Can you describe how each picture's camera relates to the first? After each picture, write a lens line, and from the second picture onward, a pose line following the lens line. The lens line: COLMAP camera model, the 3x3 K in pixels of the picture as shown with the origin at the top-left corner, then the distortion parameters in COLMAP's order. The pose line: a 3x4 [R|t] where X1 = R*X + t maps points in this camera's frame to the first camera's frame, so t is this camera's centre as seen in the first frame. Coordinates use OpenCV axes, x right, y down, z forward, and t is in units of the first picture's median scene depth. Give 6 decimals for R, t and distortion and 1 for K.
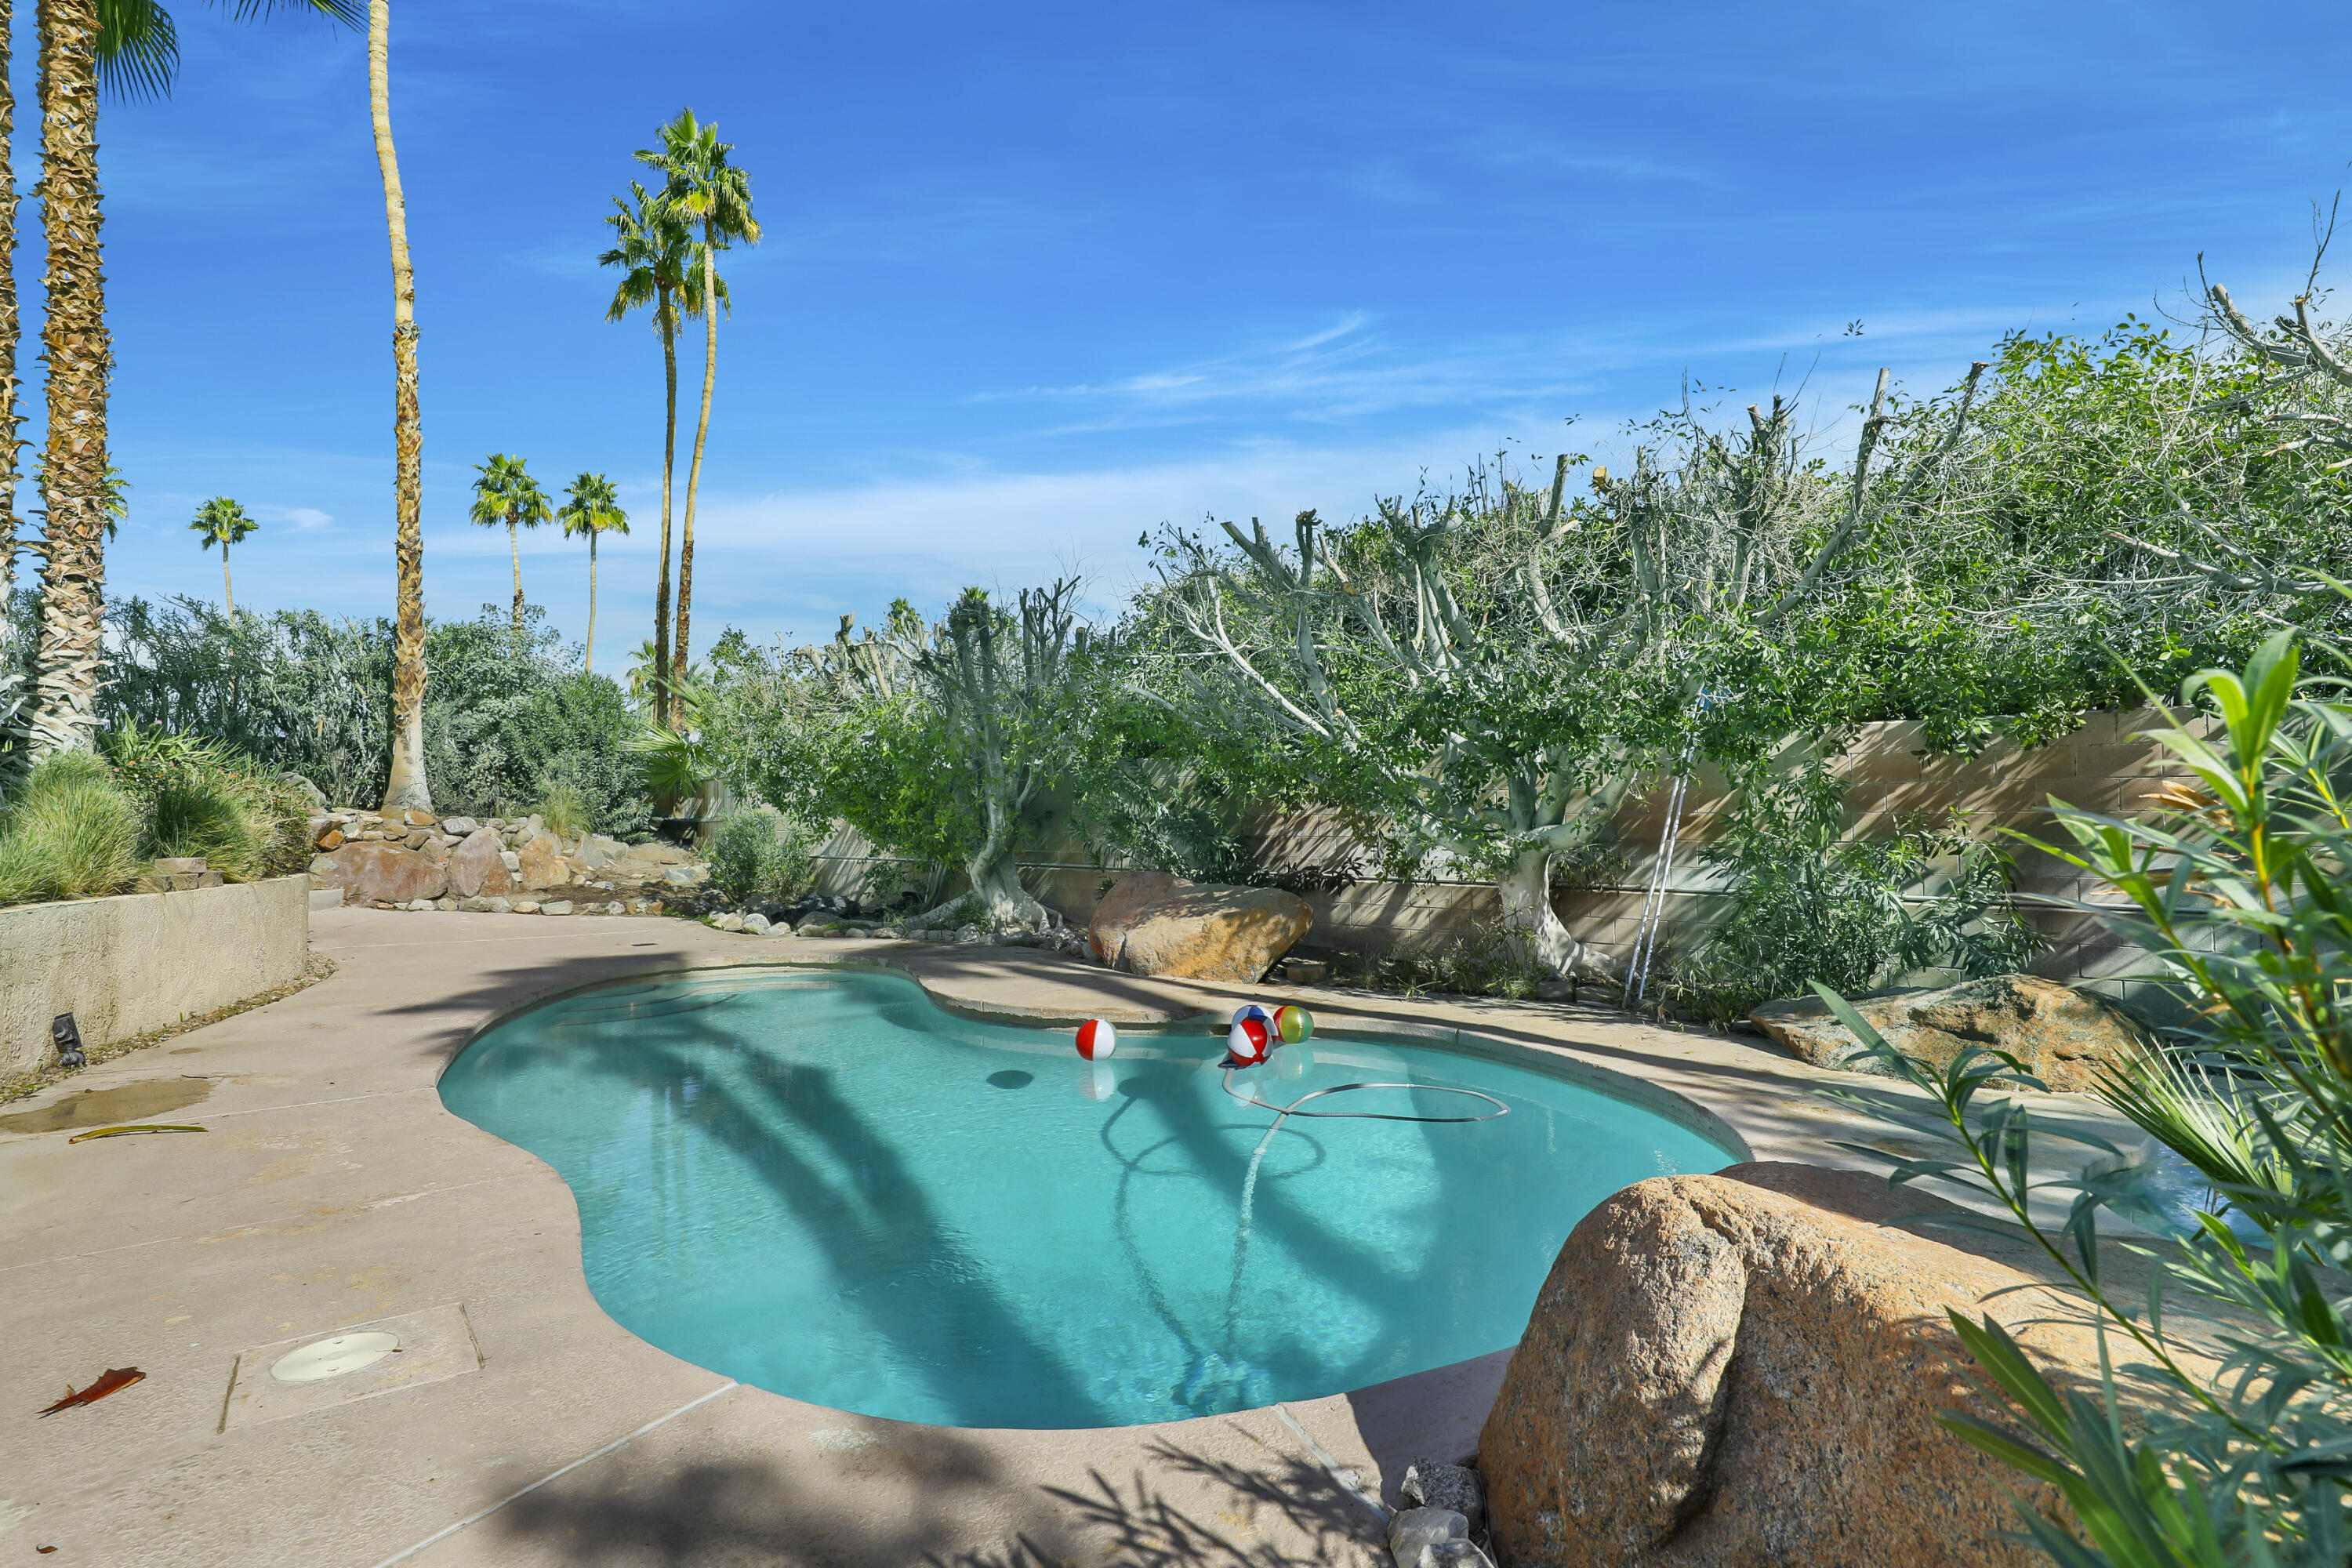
lens RADIAL K [[1227.5, 0, 1174.4], [0, 1227.5, 778.4], [0, 0, 1]] dist [0.005767, 0.001610]
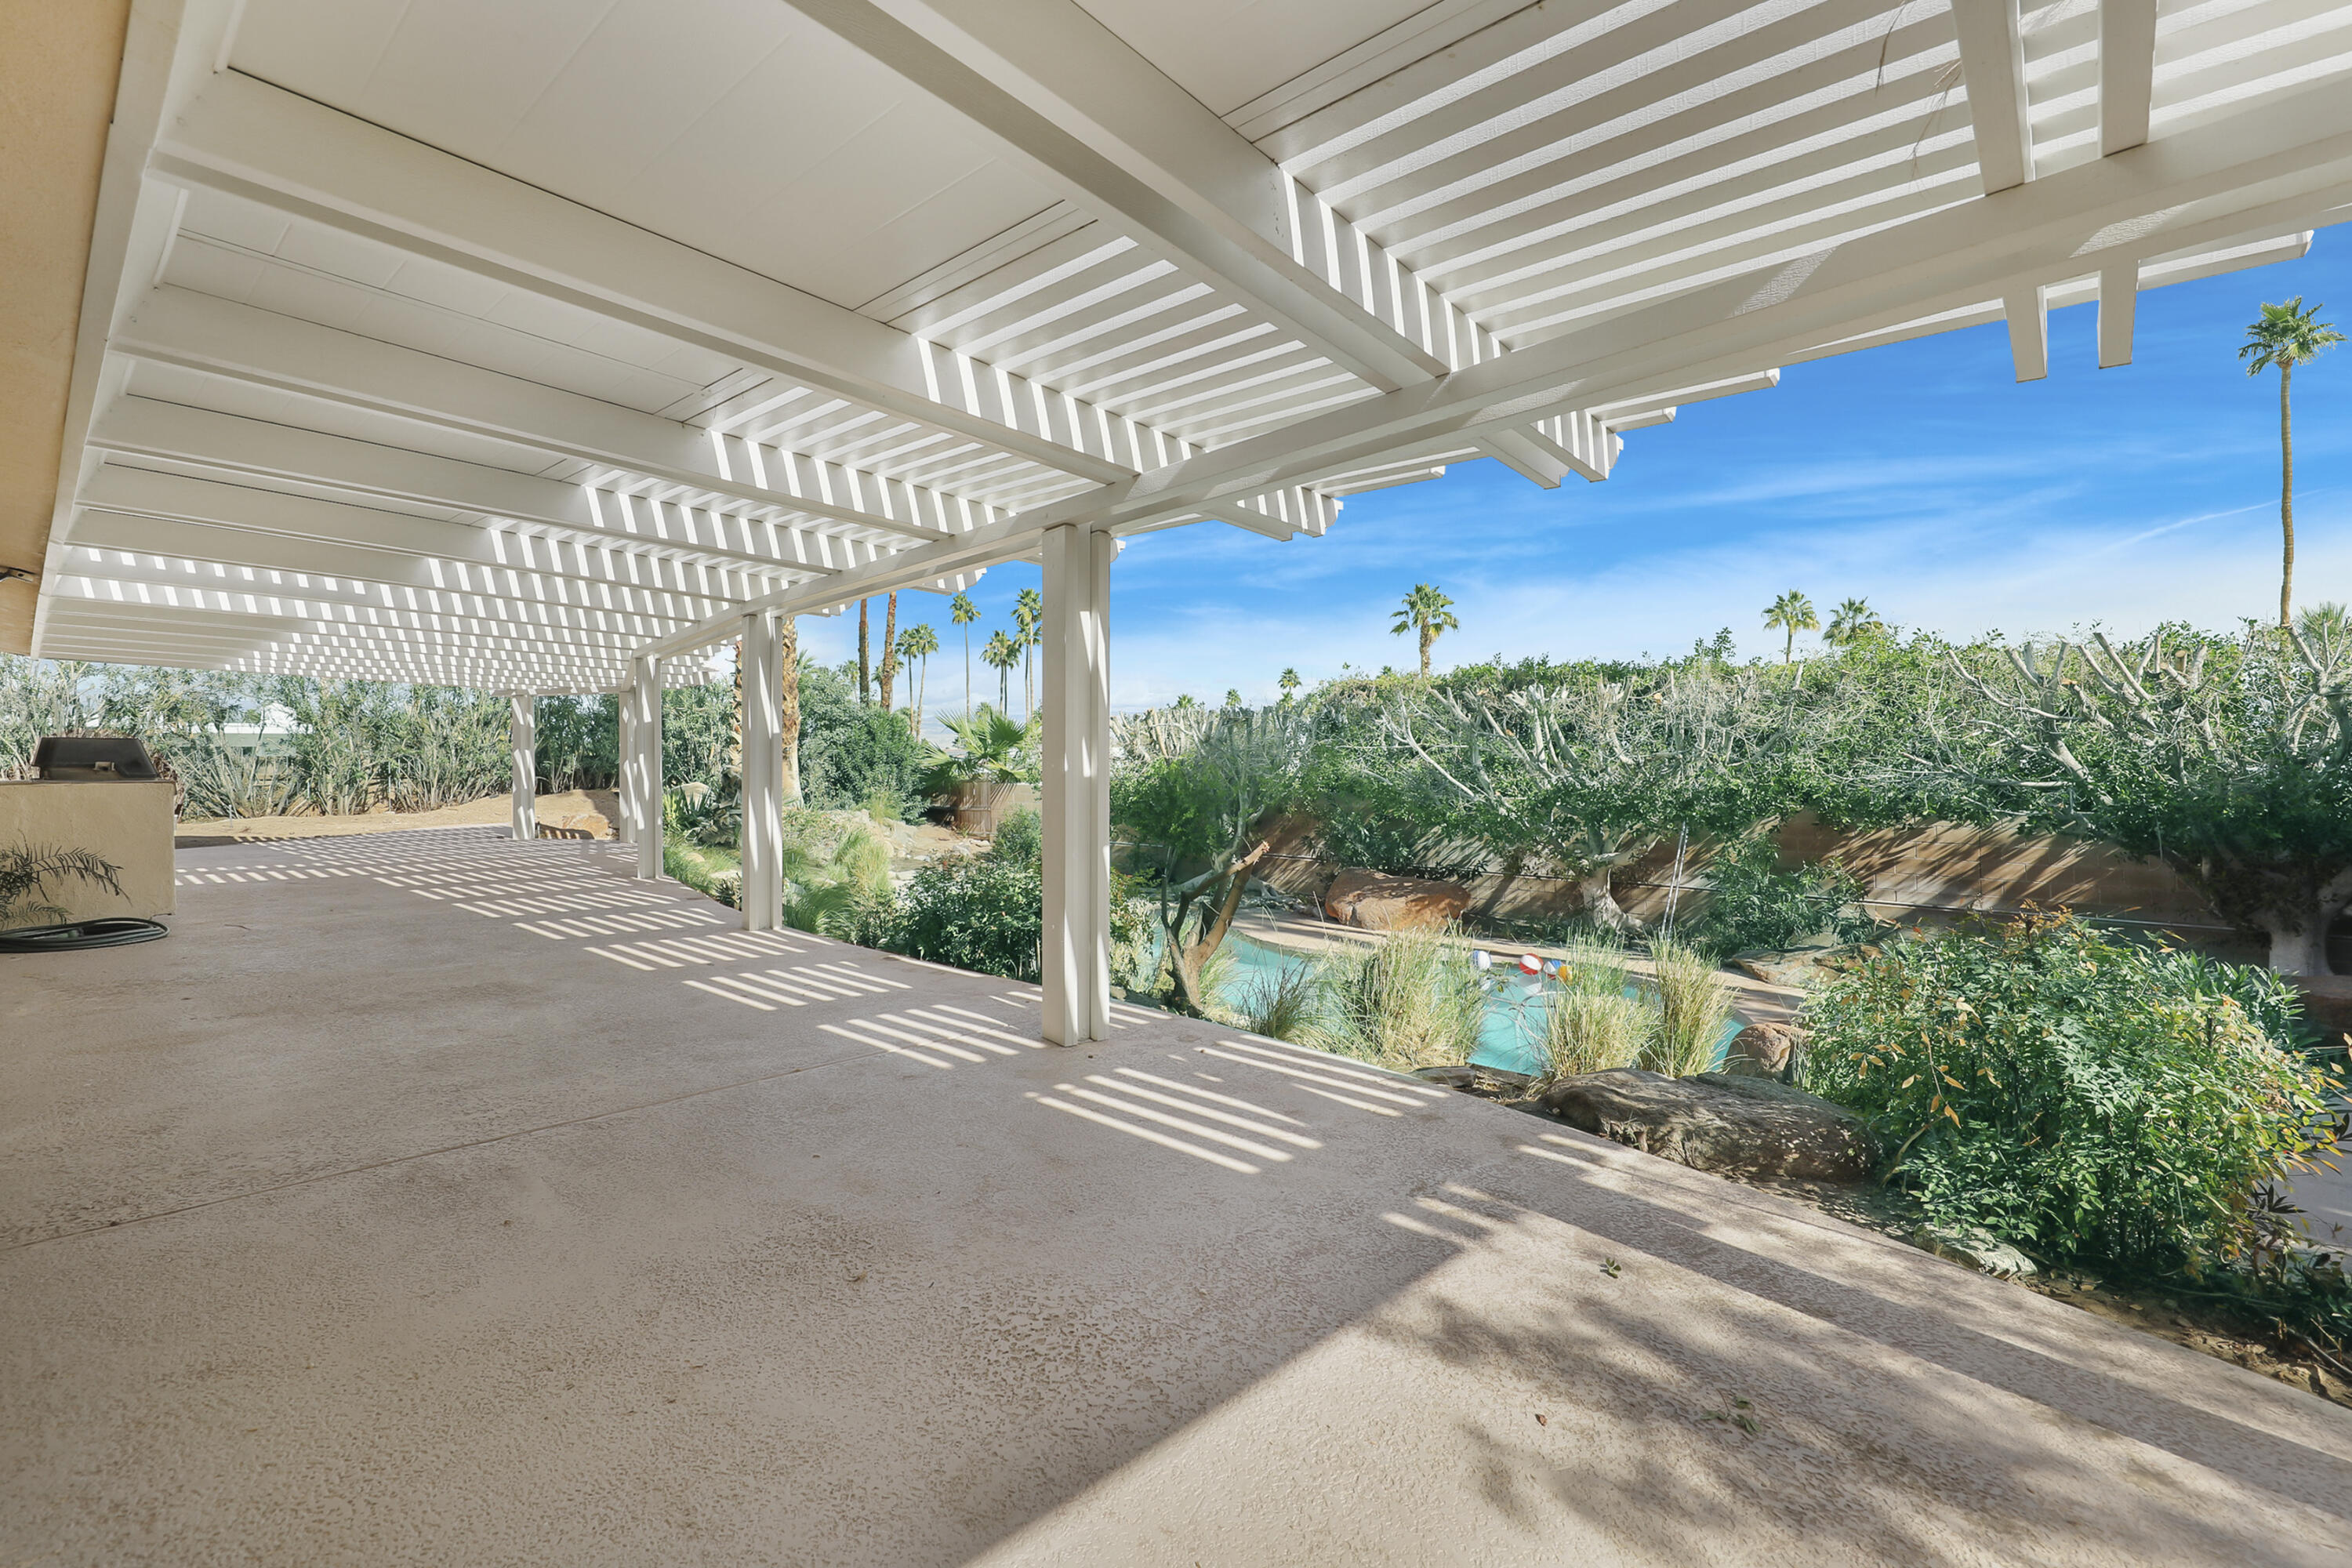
lens RADIAL K [[956.5, 0, 1176.6], [0, 956.5, 770.0], [0, 0, 1]] dist [-0.000032, -0.000209]
pose [[0.999450, -0.011902, -0.030949, -0.194432], [0.012656, 0.999625, 0.024271, -0.082332], [0.030648, -0.024650, 0.999226, -0.296215]]
